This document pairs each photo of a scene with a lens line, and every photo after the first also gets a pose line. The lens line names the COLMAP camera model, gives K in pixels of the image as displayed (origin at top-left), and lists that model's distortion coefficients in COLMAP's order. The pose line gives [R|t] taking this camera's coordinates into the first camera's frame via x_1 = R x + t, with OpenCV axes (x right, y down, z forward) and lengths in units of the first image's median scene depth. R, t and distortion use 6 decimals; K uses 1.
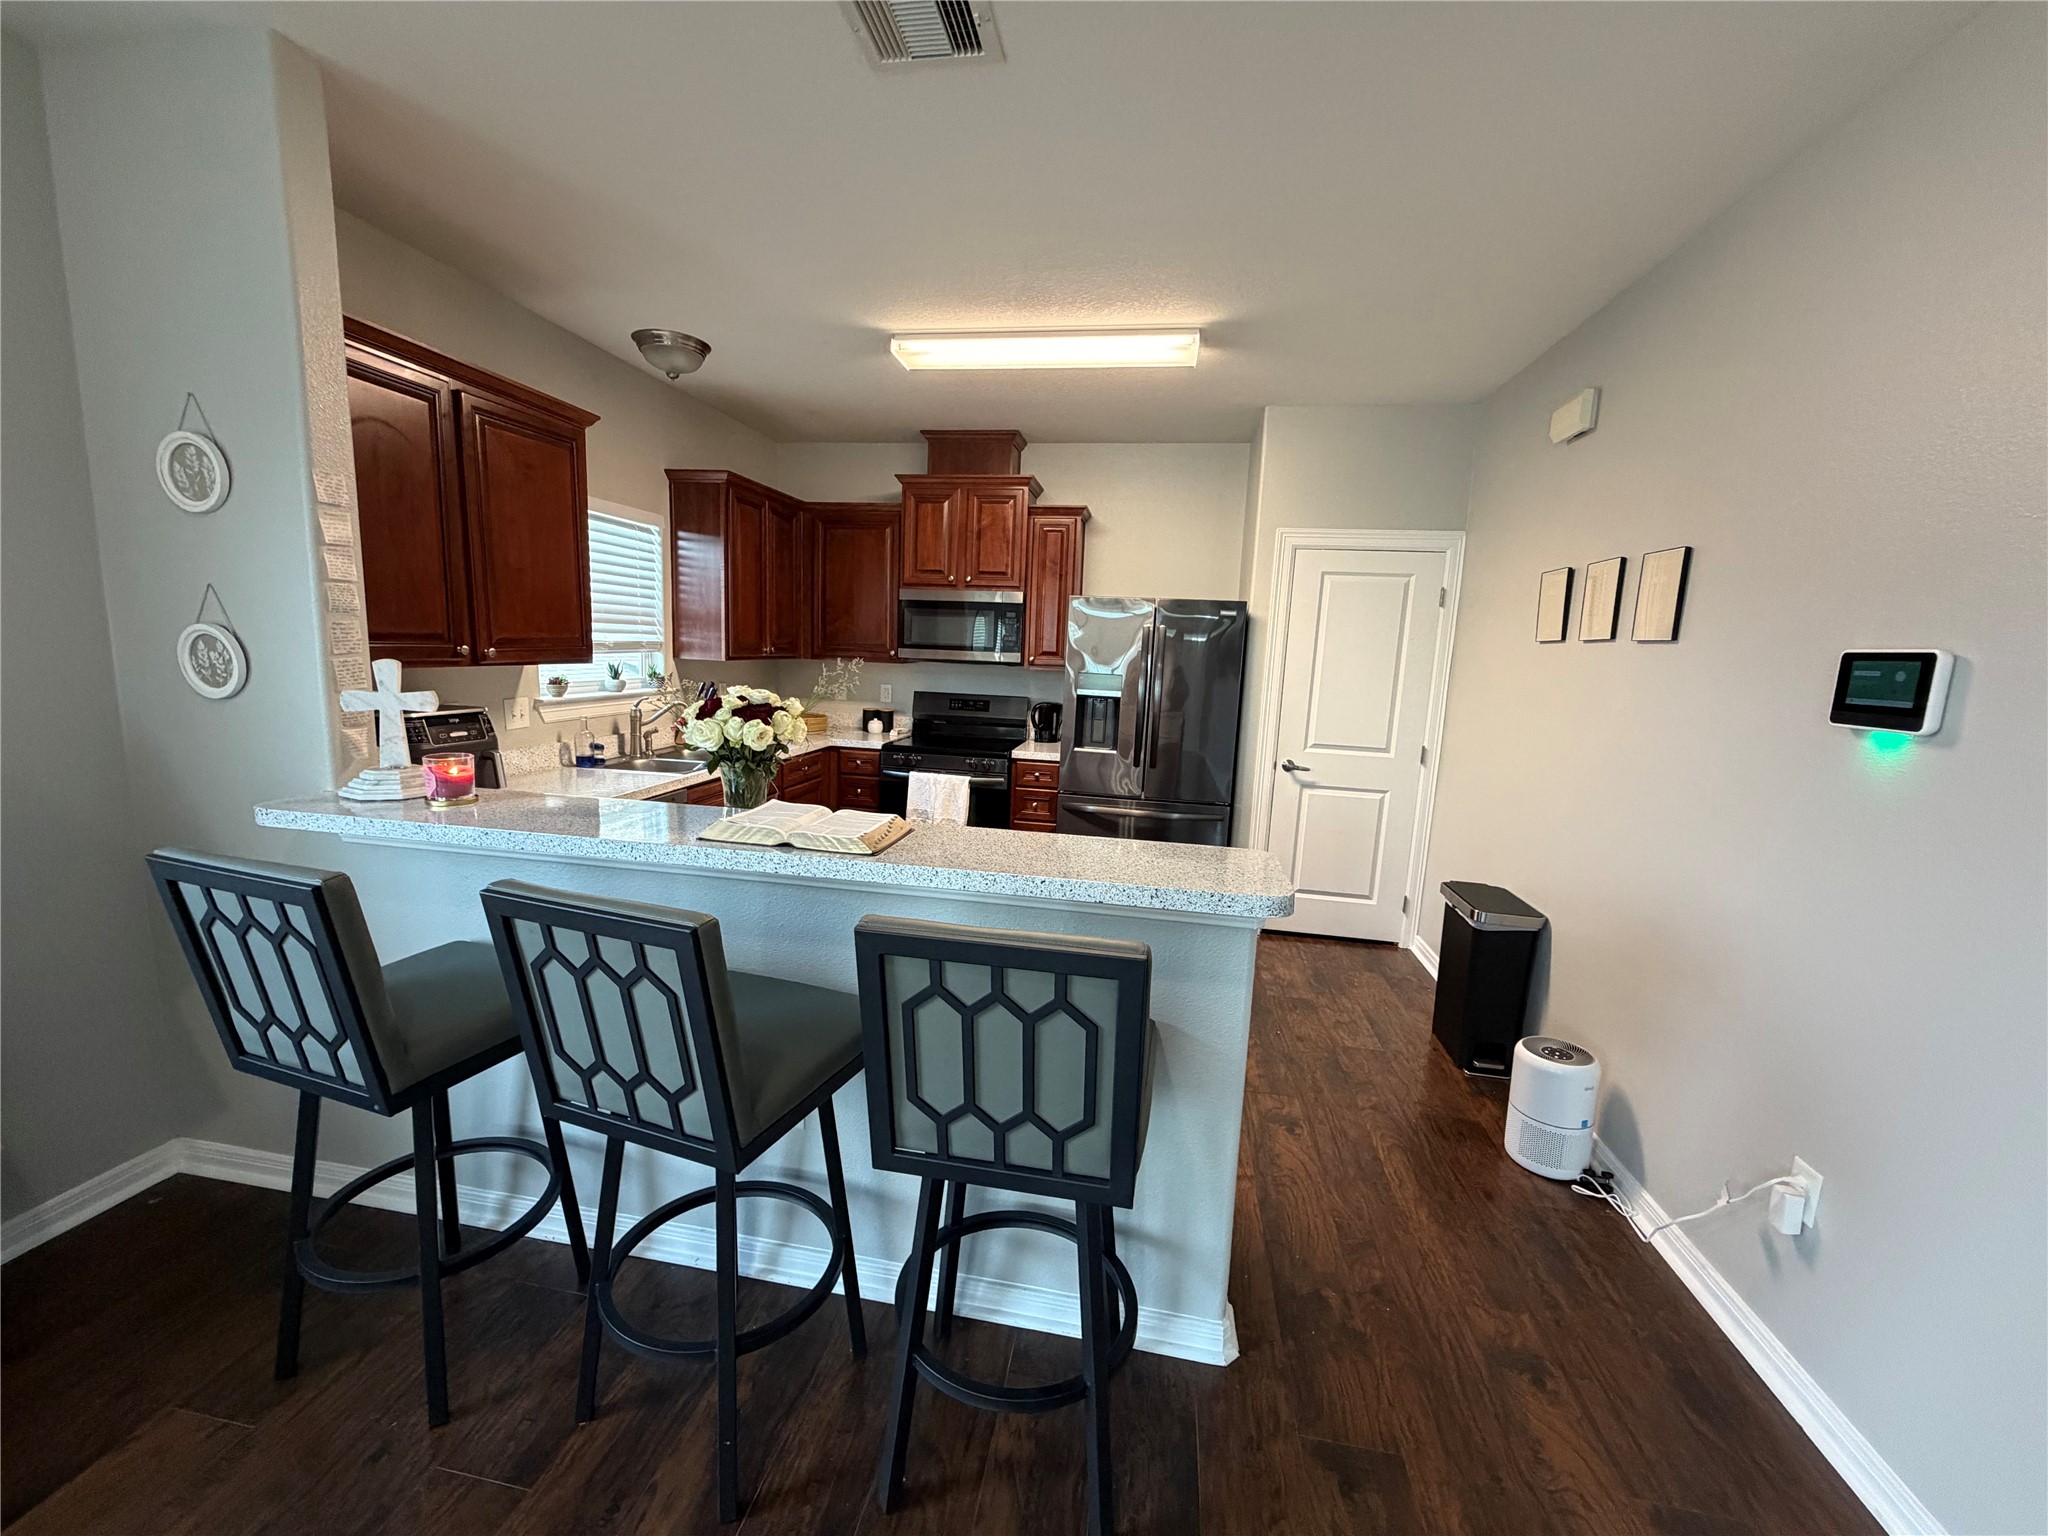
lens RADIAL K [[826.6, 0, 1024.2], [0, 826.6, 761.6], [0, 0, 1]] dist [0.001848, 0.000297]
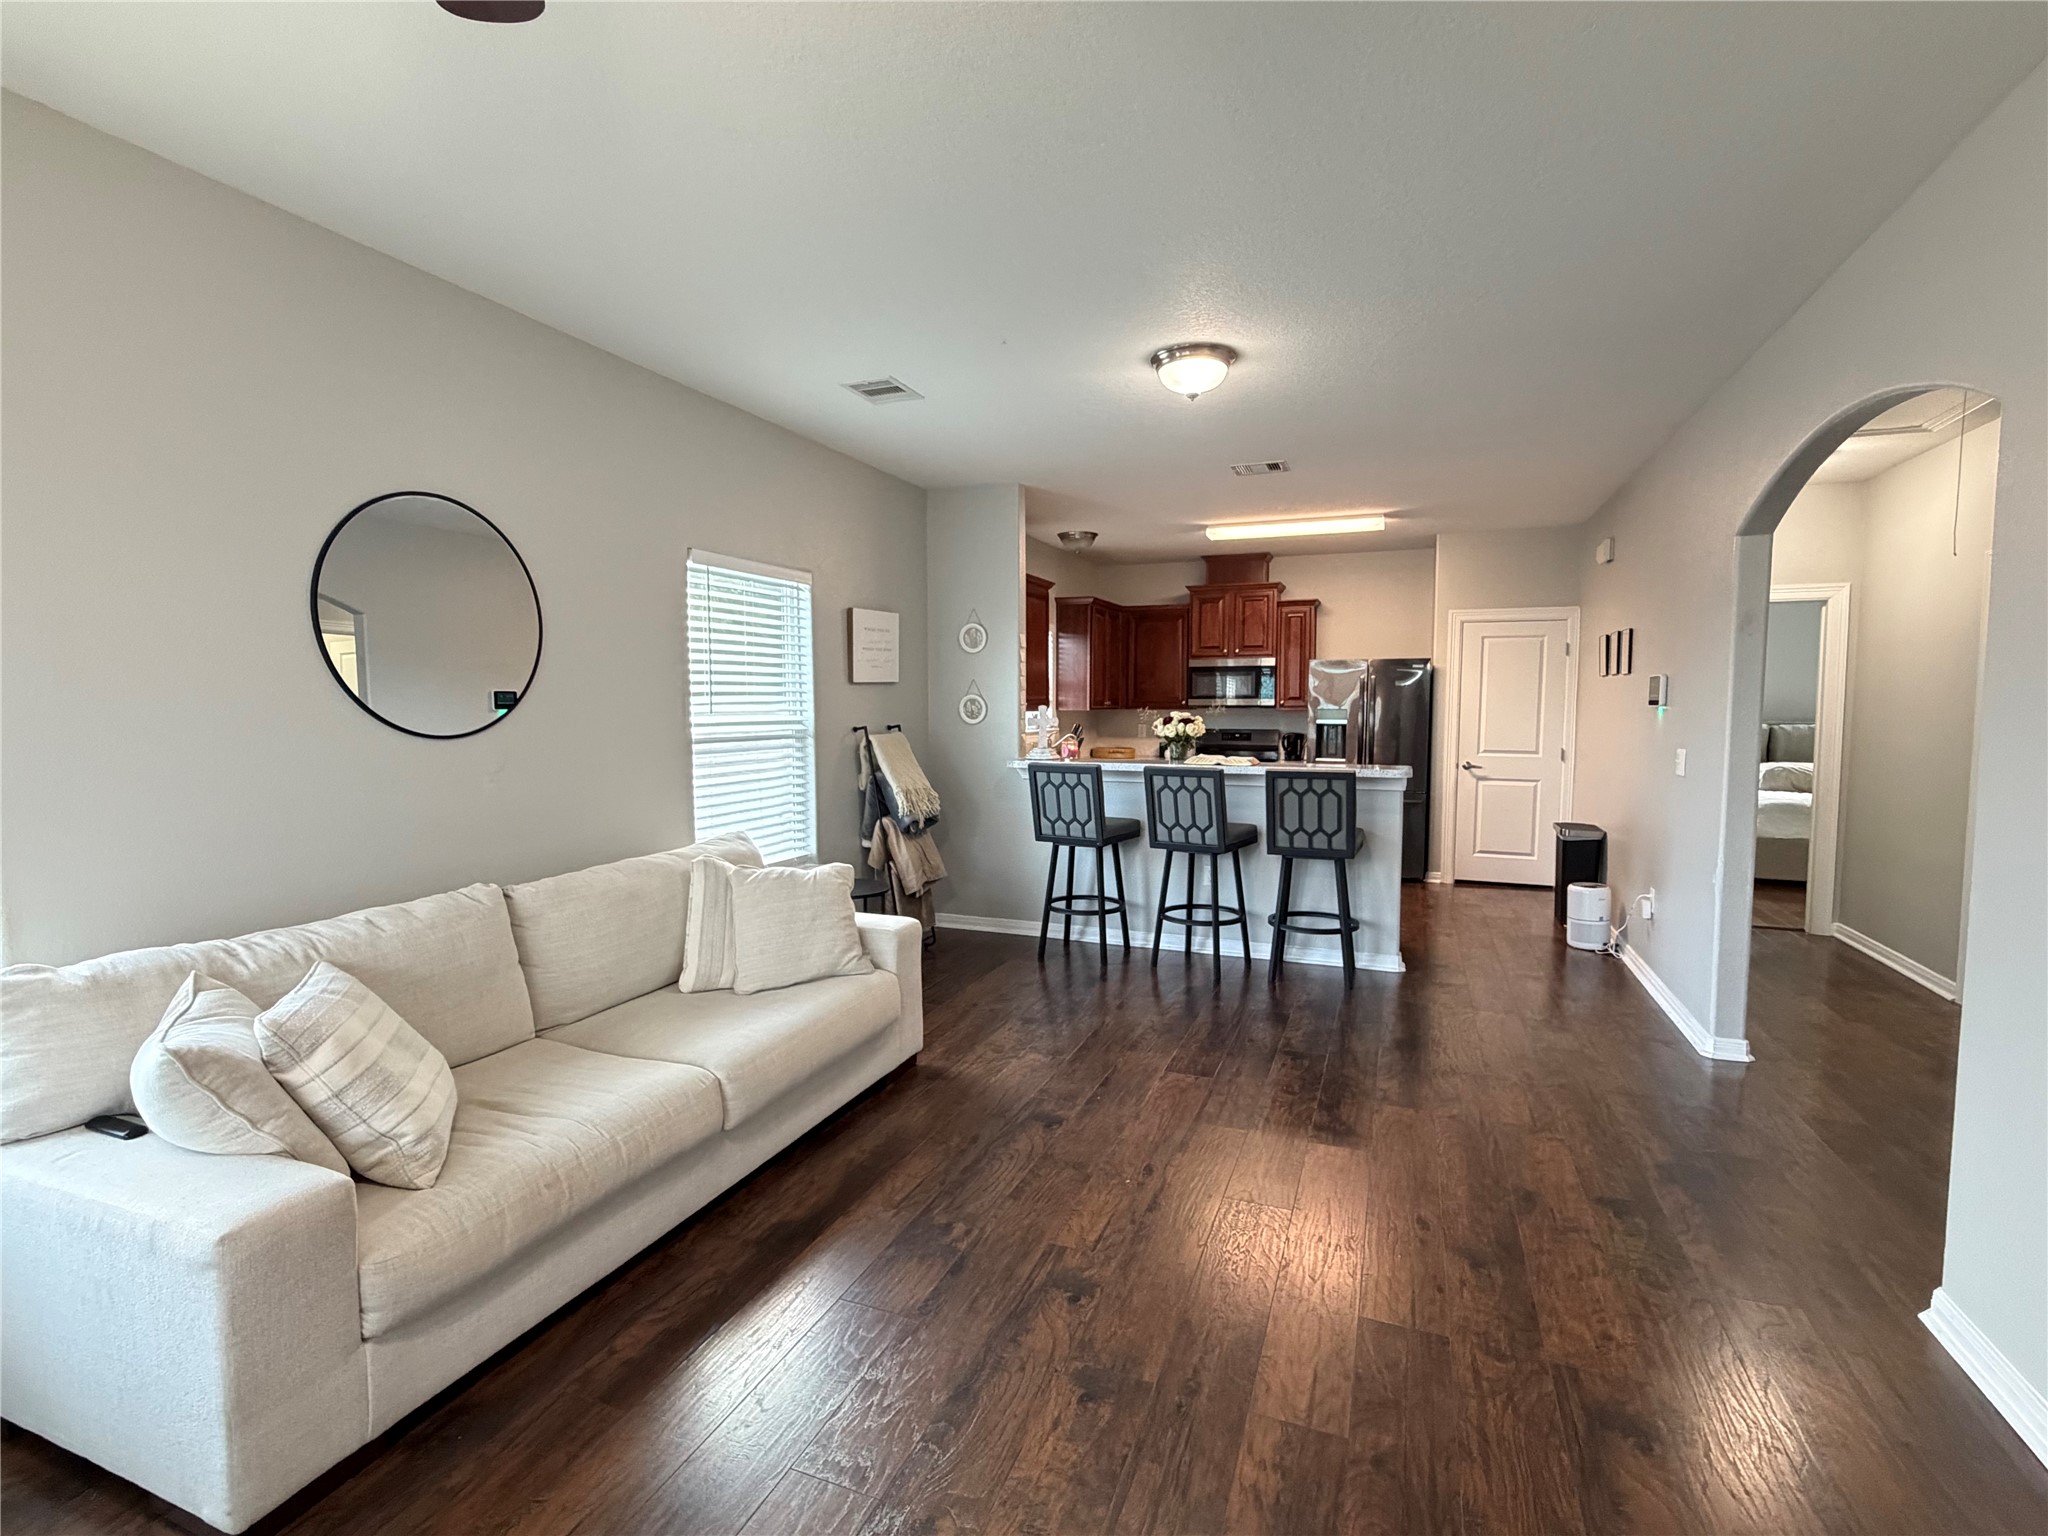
lens RADIAL K [[956.4, 0, 1005.3], [0, 956.4, 776.2], [0, 0, 1]] dist [-0.003426, 0.000681]
pose [[0.973638, -0.023870, -0.226847, -0.097721], [0.008586, 0.997640, -0.068124, 0.132878], [0.227938, 0.064381, 0.971545, -0.848014]]
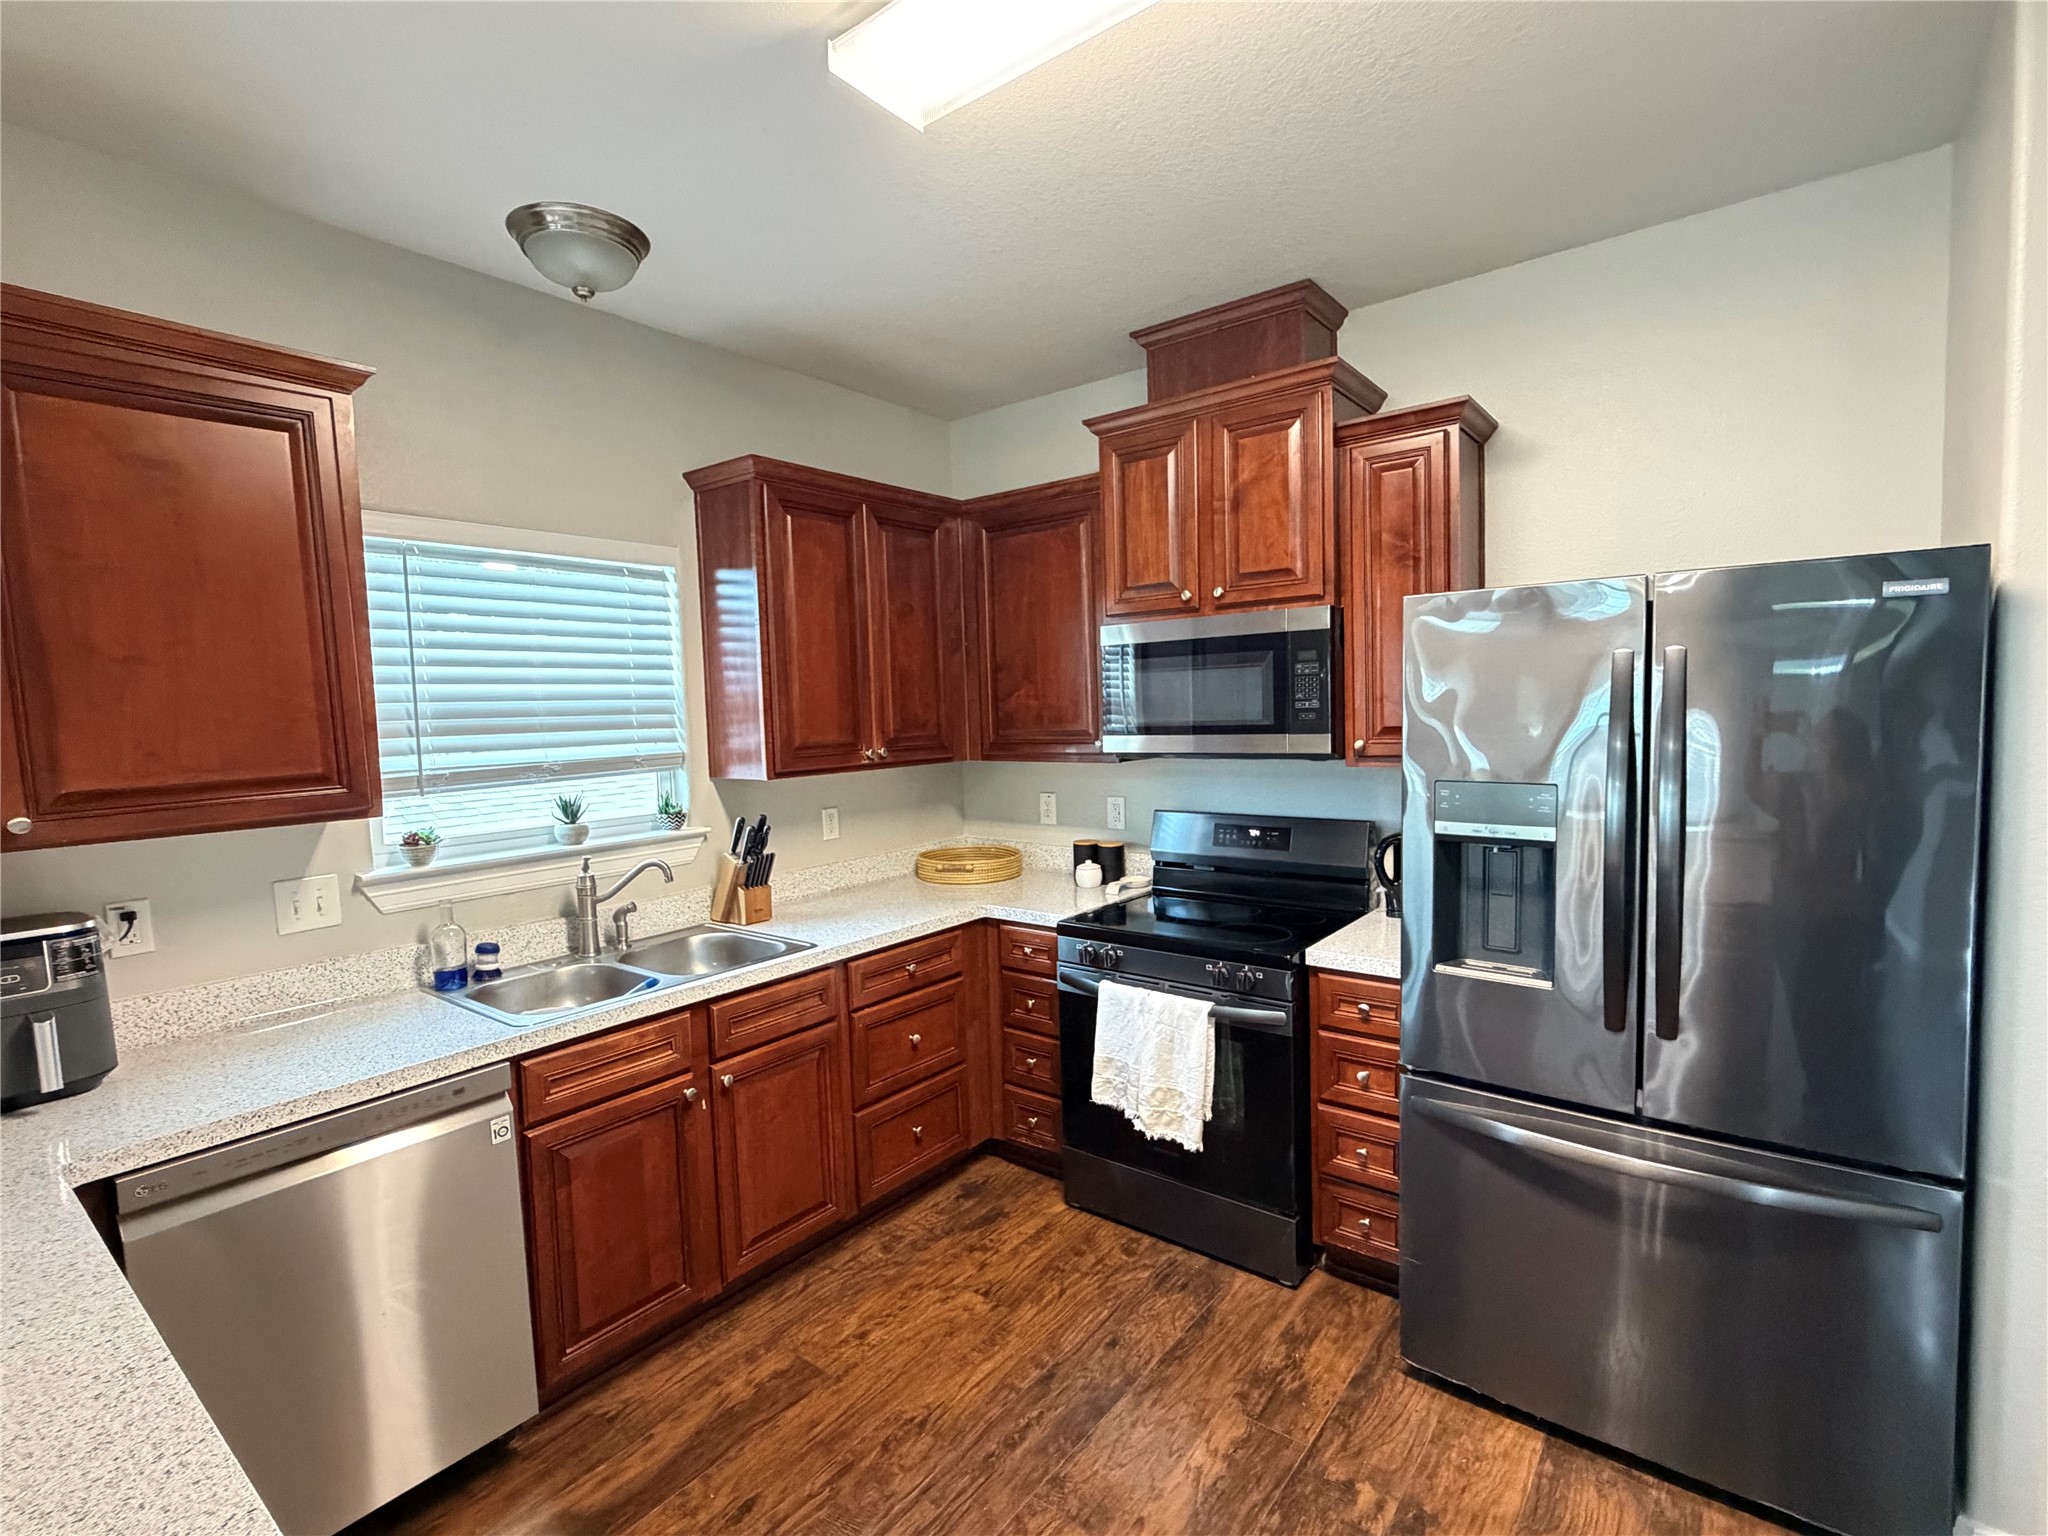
lens RADIAL K [[956.4, 0, 1021.6], [0, 956.4, 770.3], [0, 0, 1]] dist [-0.003426, 0.000681]
pose [[0.876751, -0.035478, -0.479634, 0.113205], [-0.001604, 0.997054, -0.076684, -0.077066], [0.480941, 0.068002, 0.874112, 0.495846]]
